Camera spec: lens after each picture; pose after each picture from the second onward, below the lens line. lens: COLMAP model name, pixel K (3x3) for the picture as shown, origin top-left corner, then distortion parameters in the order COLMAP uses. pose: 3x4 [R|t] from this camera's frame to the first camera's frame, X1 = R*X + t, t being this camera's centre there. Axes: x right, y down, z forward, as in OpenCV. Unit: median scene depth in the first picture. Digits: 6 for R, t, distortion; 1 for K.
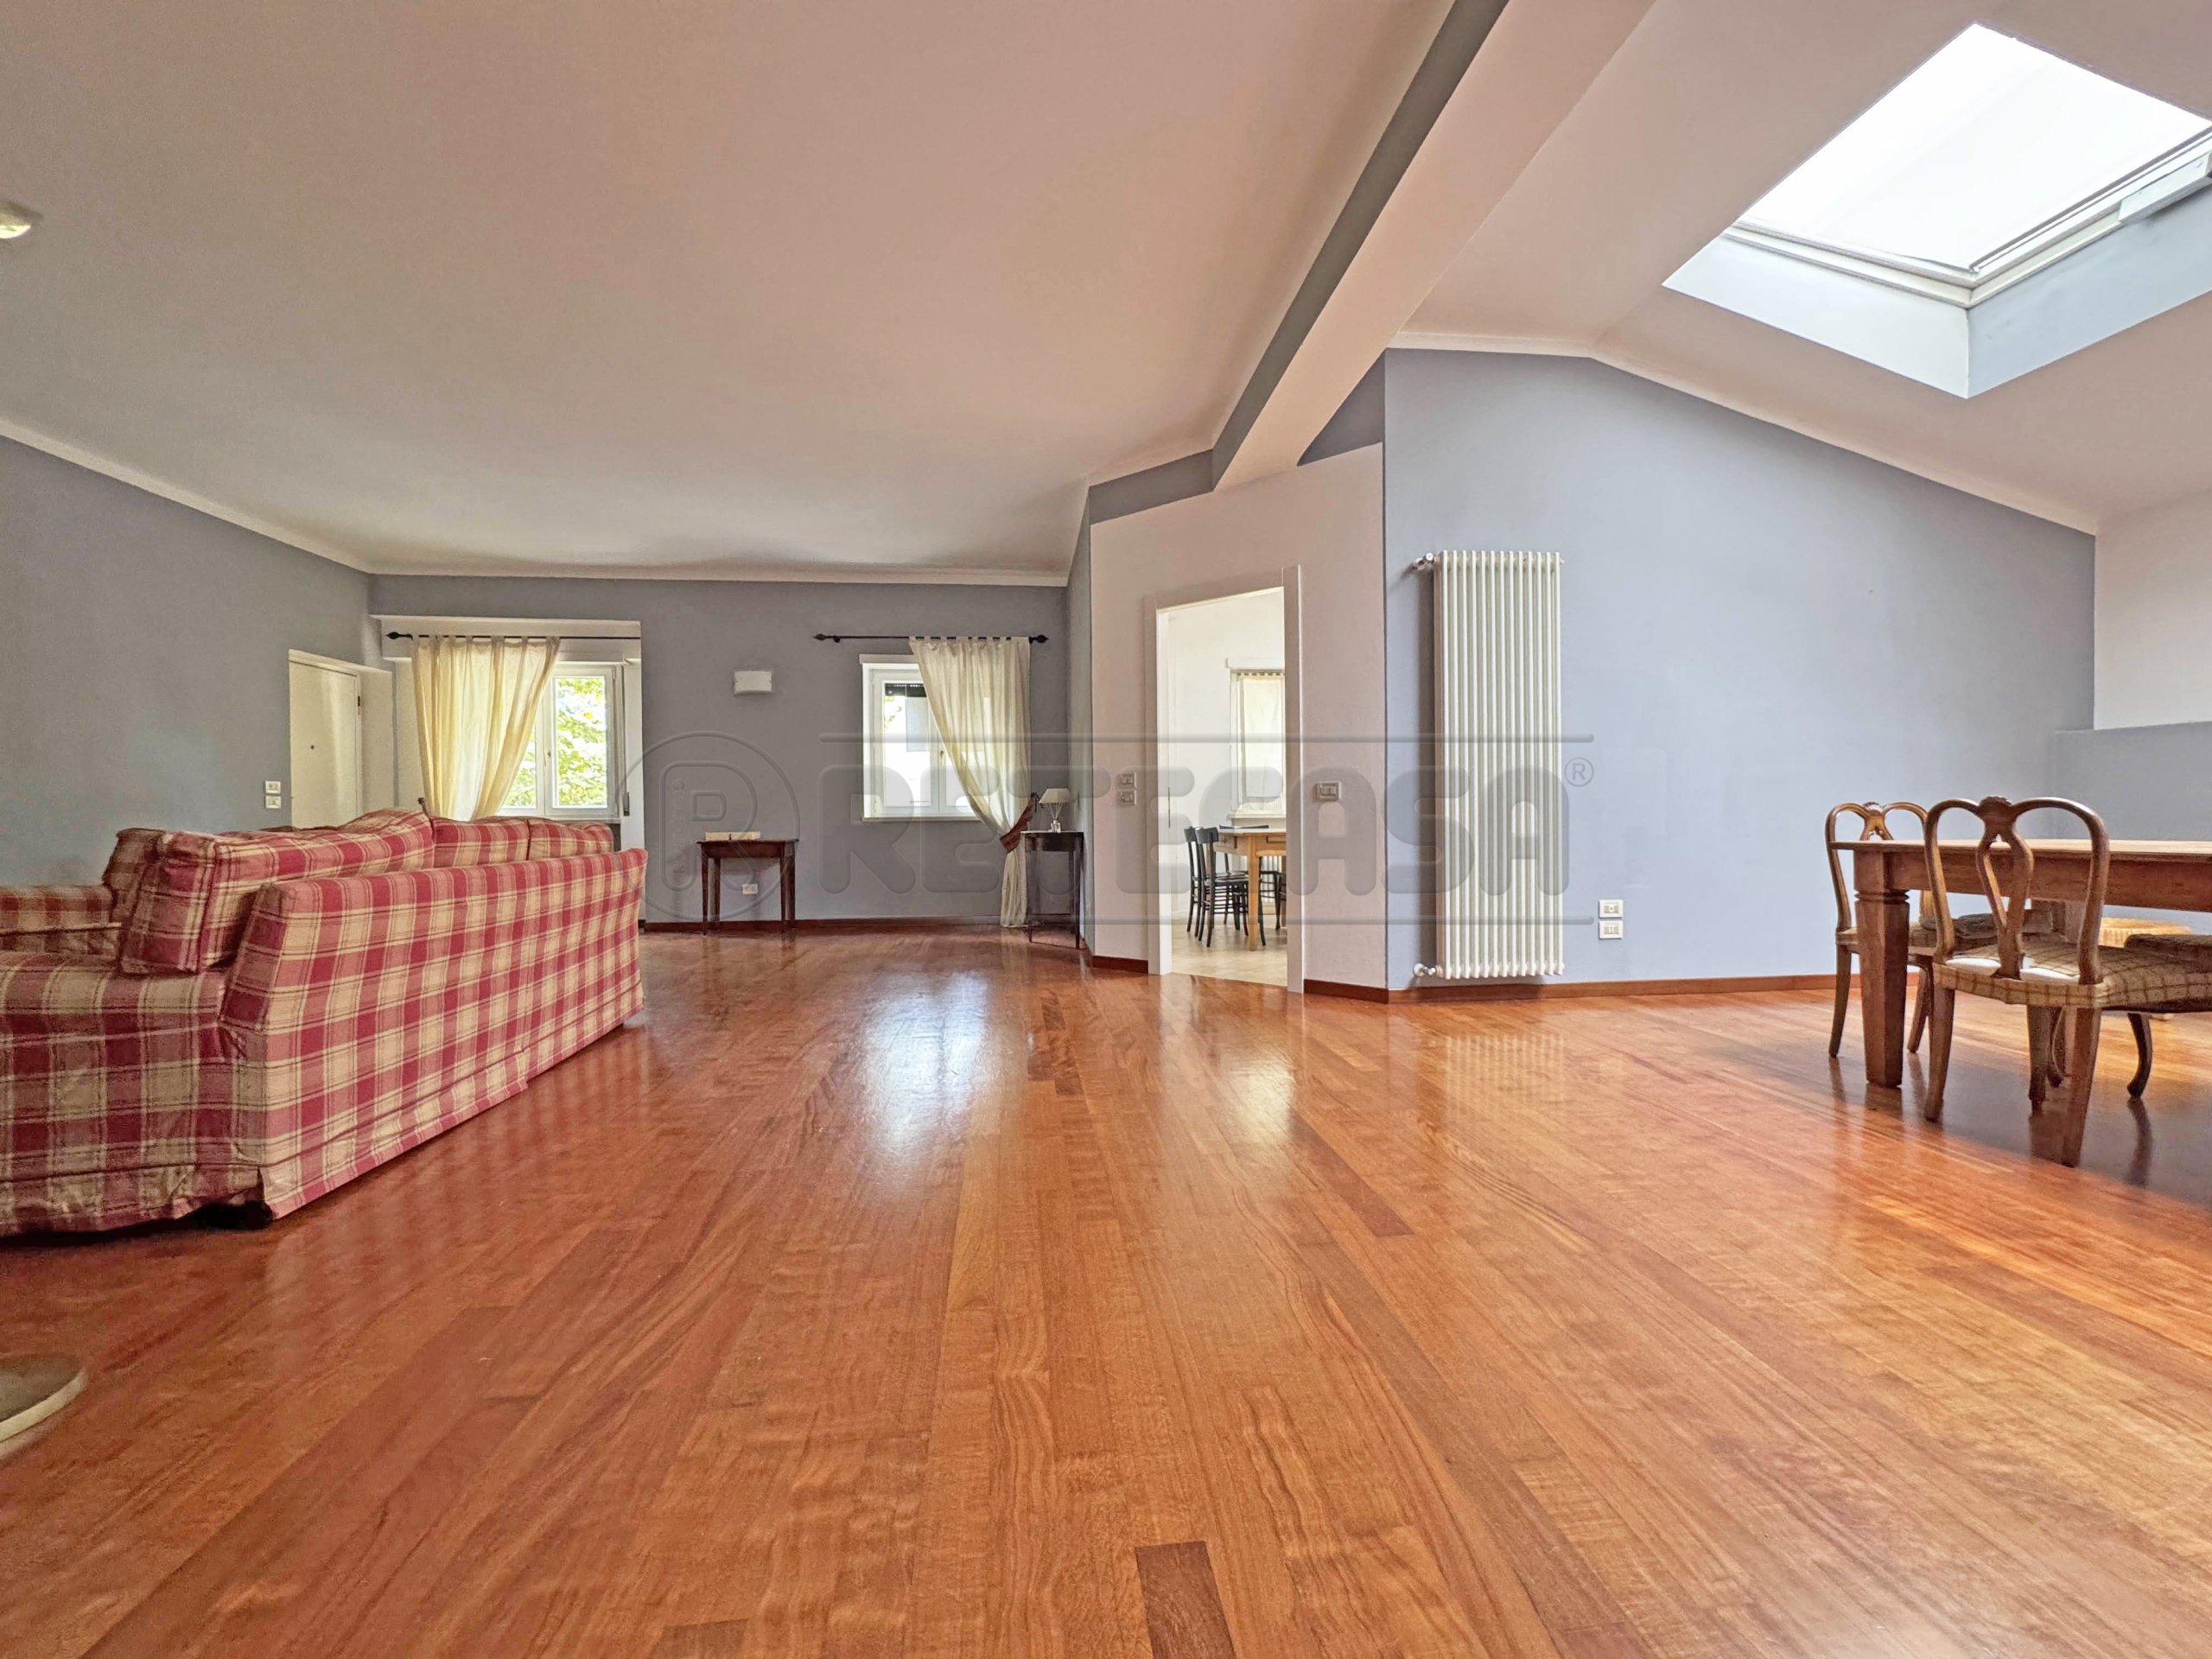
lens RADIAL K [[883.8, 0, 1106.0], [0, 883.8, 829.5], [0, 0, 1]] dist [-0.001829, -0.000289]
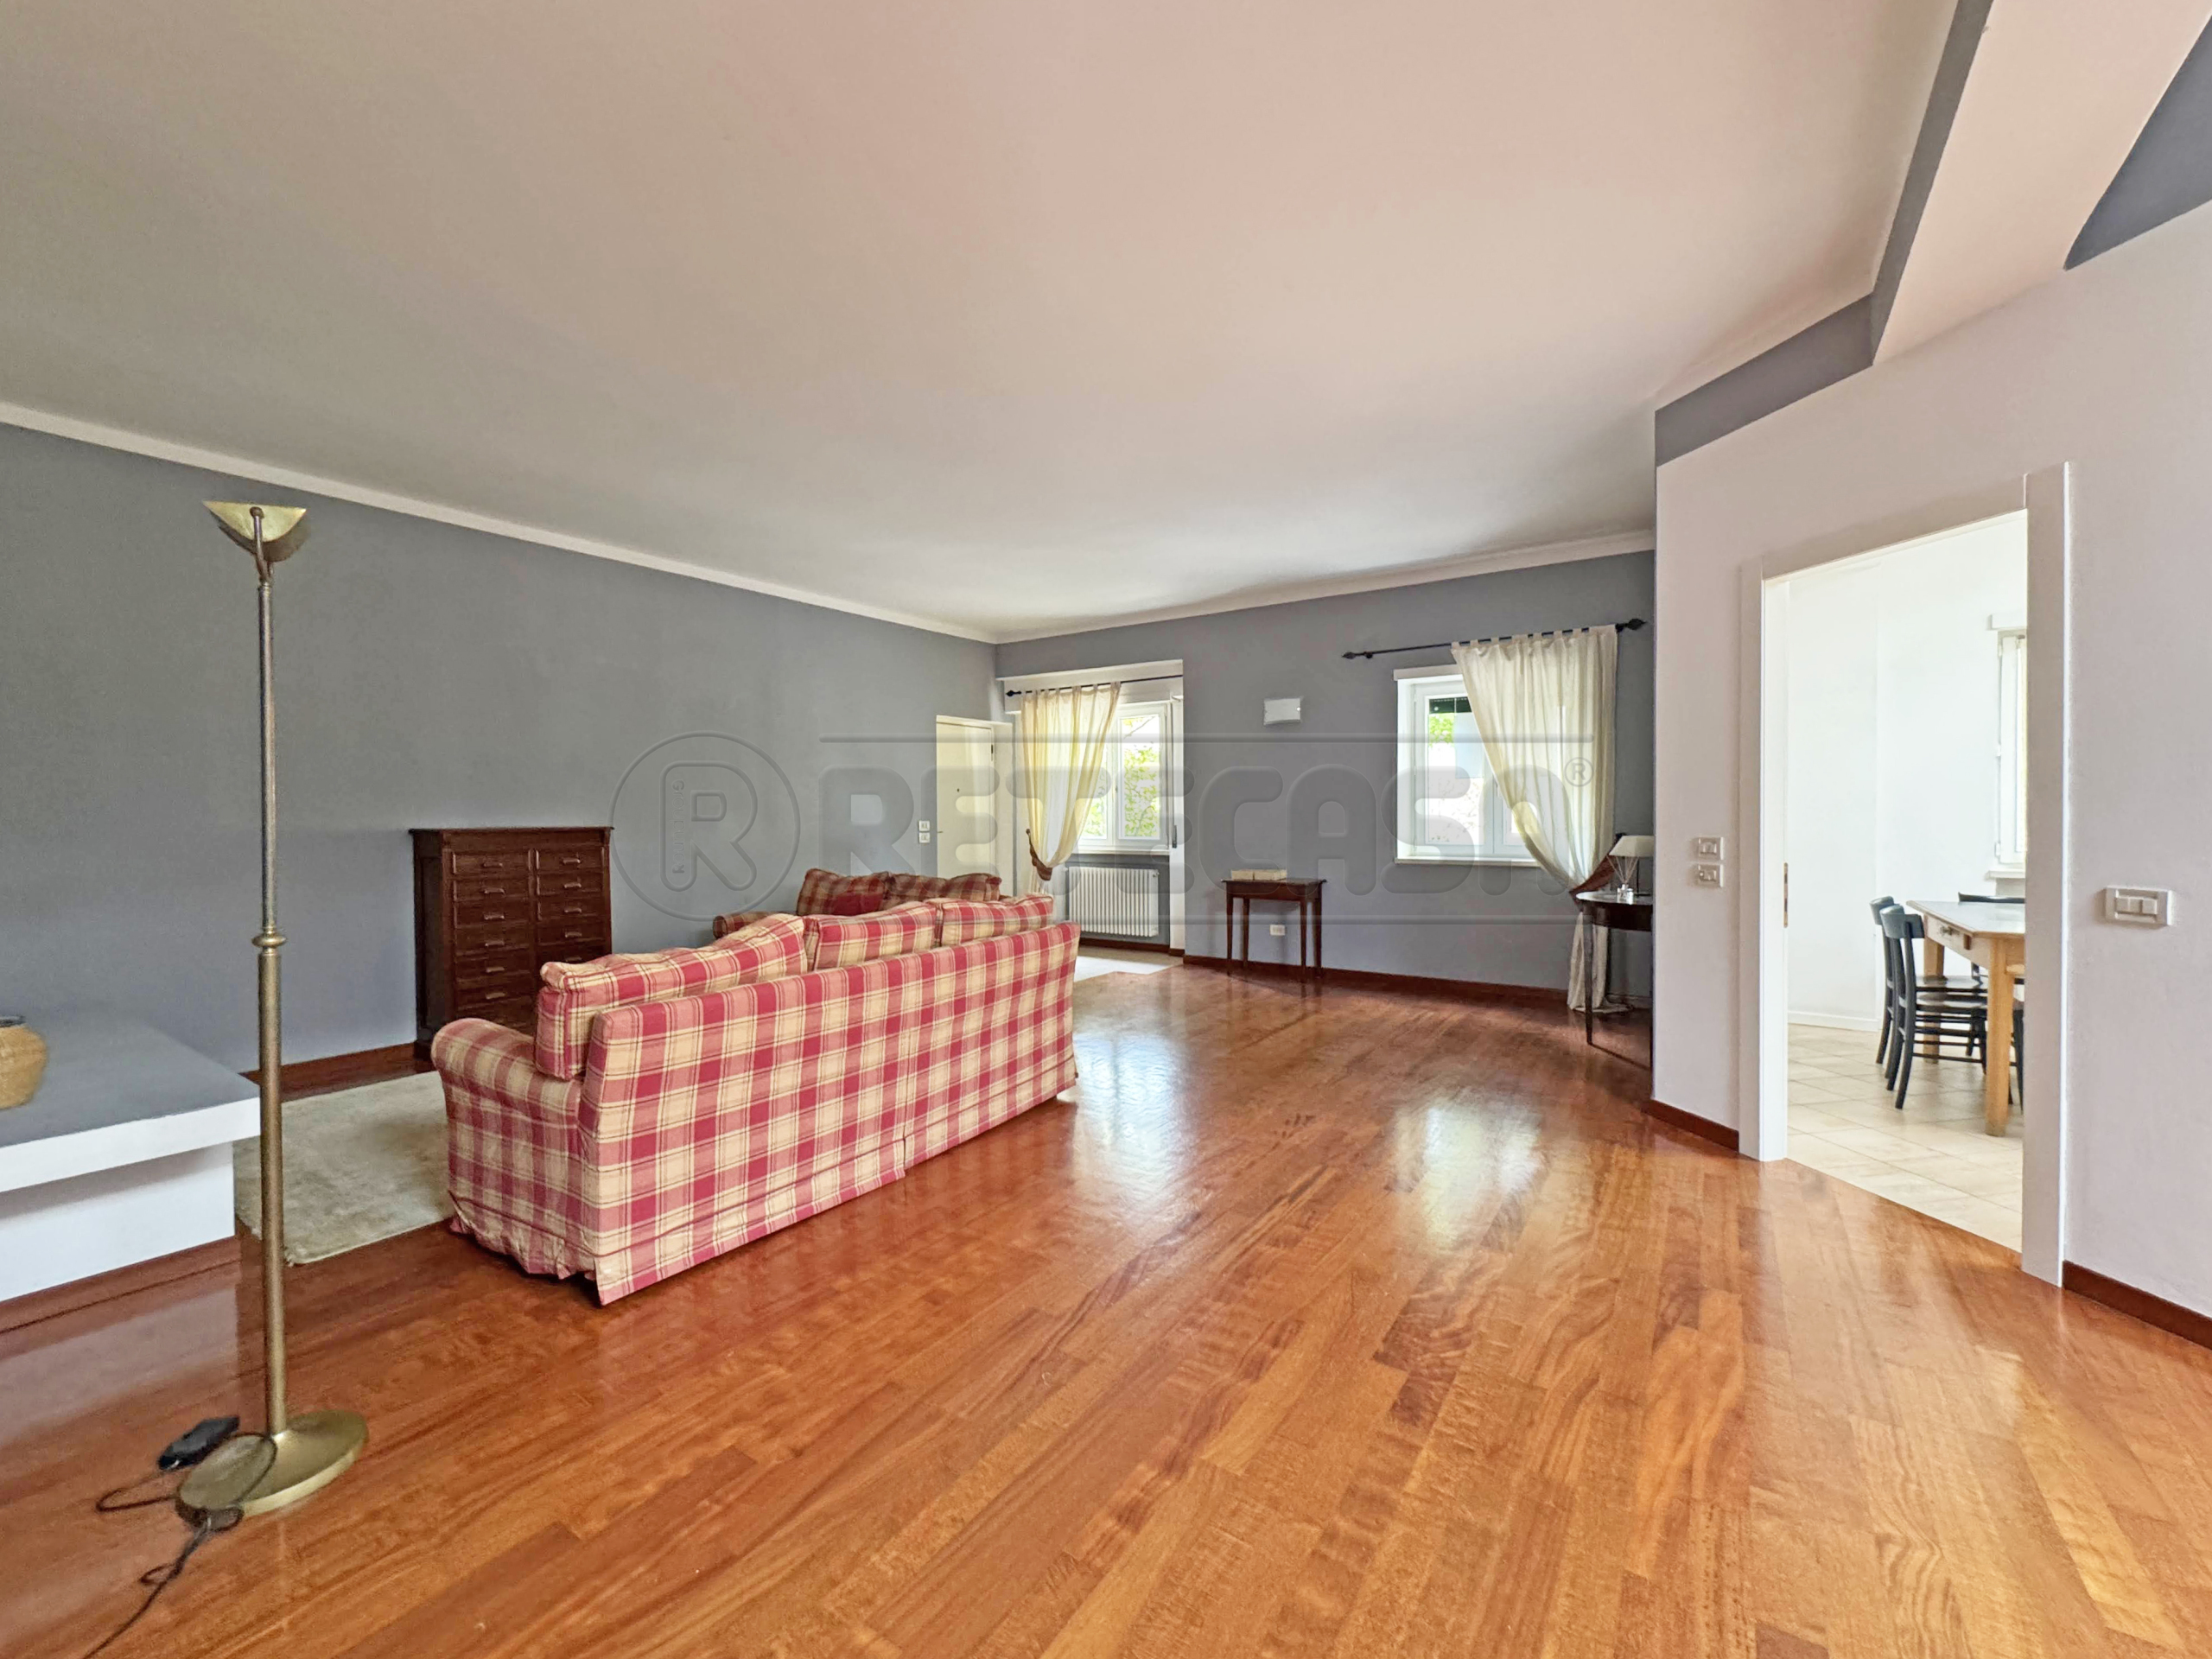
lens RADIAL K [[905.9, 0, 1106.0], [0, 905.9, 829.5], [0, 0, 1]] dist [-0.003448, 0.000248]
pose [[0.762778, 0.017129, -0.646434, 0.117507], [-0.009495, 0.999838, 0.015289, -0.076674], [0.646591, -0.005524, 0.762817, 0.204819]]
